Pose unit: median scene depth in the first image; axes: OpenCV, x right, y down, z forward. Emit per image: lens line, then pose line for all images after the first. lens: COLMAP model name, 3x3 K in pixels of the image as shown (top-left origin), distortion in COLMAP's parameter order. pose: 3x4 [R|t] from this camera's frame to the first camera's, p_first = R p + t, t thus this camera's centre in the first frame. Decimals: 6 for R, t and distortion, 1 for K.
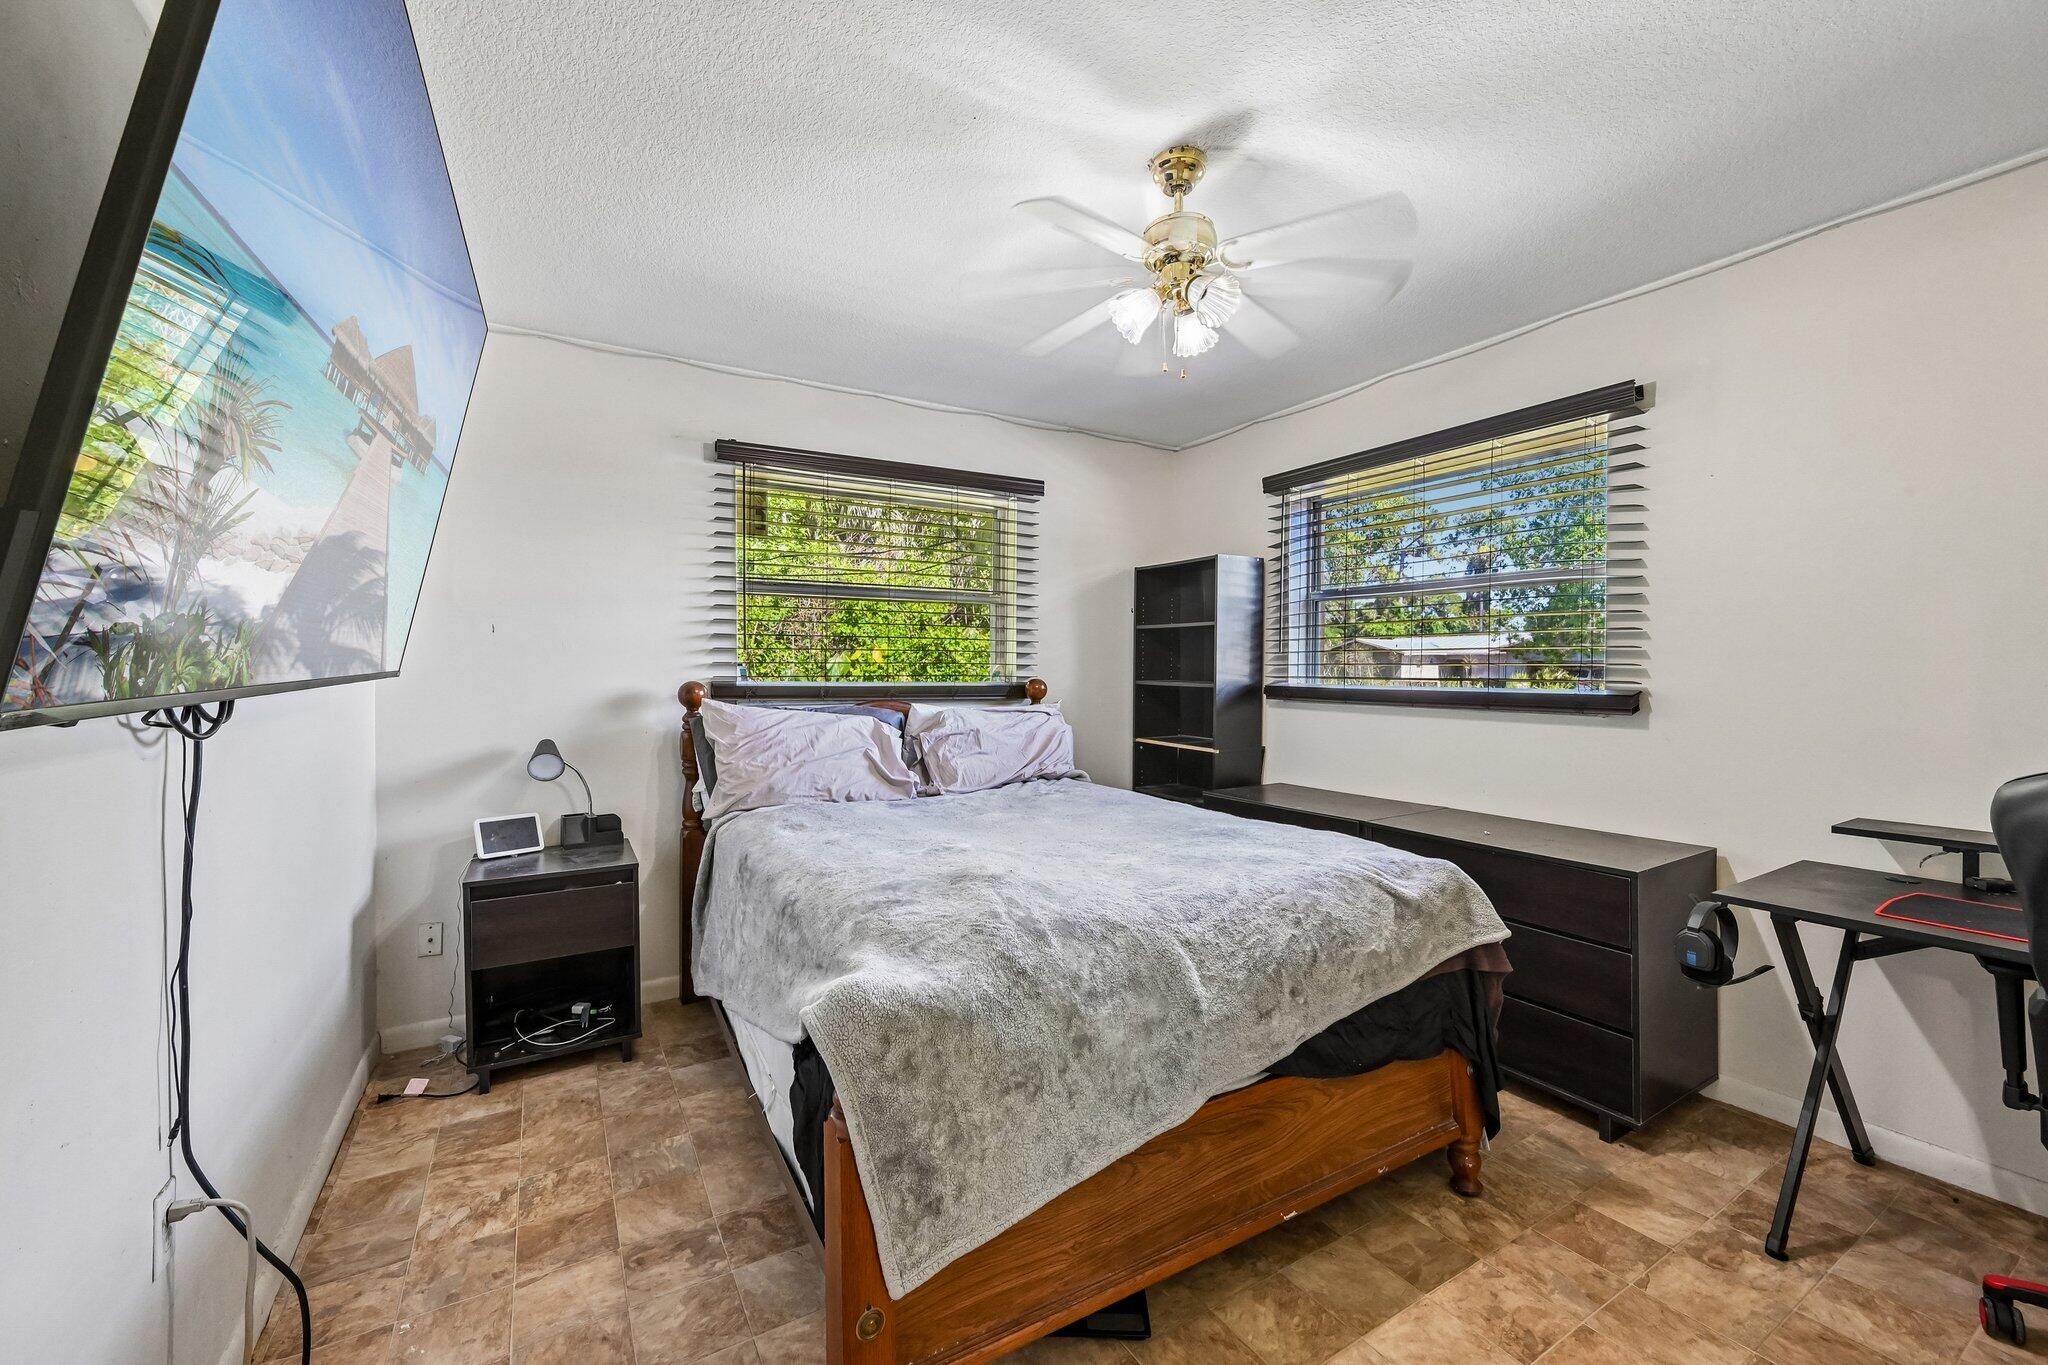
lens RADIAL K [[814.9, 0, 1027.3], [0, 814.9, 672.9], [0, 0, 1]] dist [-0.003797, -0.000493]
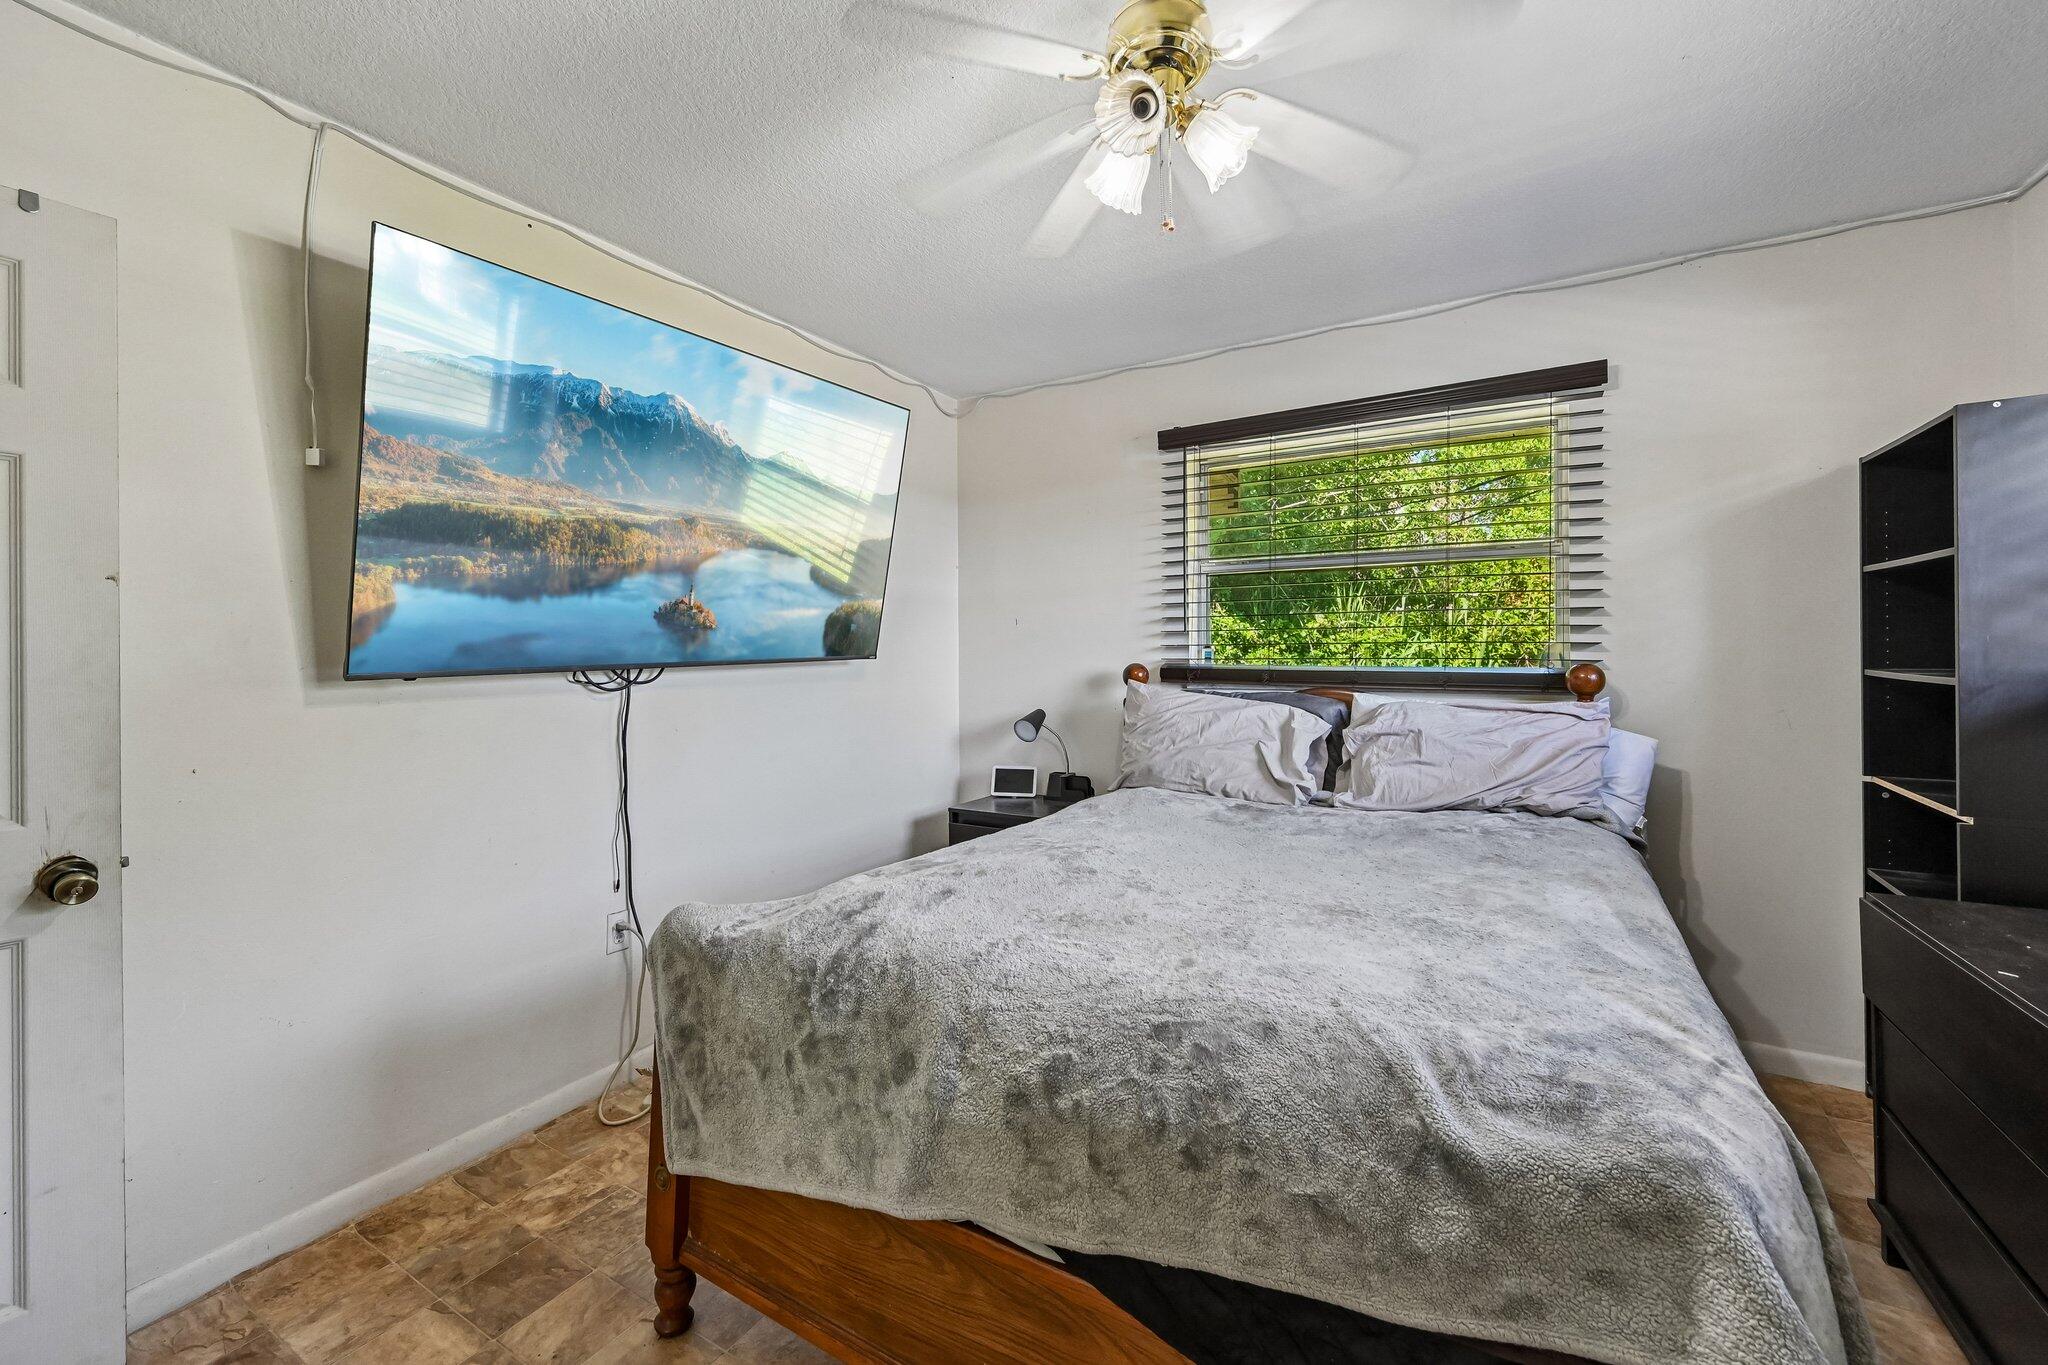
lens RADIAL K [[814.9, 0, 1024.5], [0, 814.9, 664.5], [0, 0, 1]] dist [-0.003797, -0.000493]
pose [[0.483593, 0.006258, -0.875271, 0.438679], [-0.000607, 0.999977, 0.006814, 0.004209], [0.875293, -0.002764, 0.483585, 0.338843]]
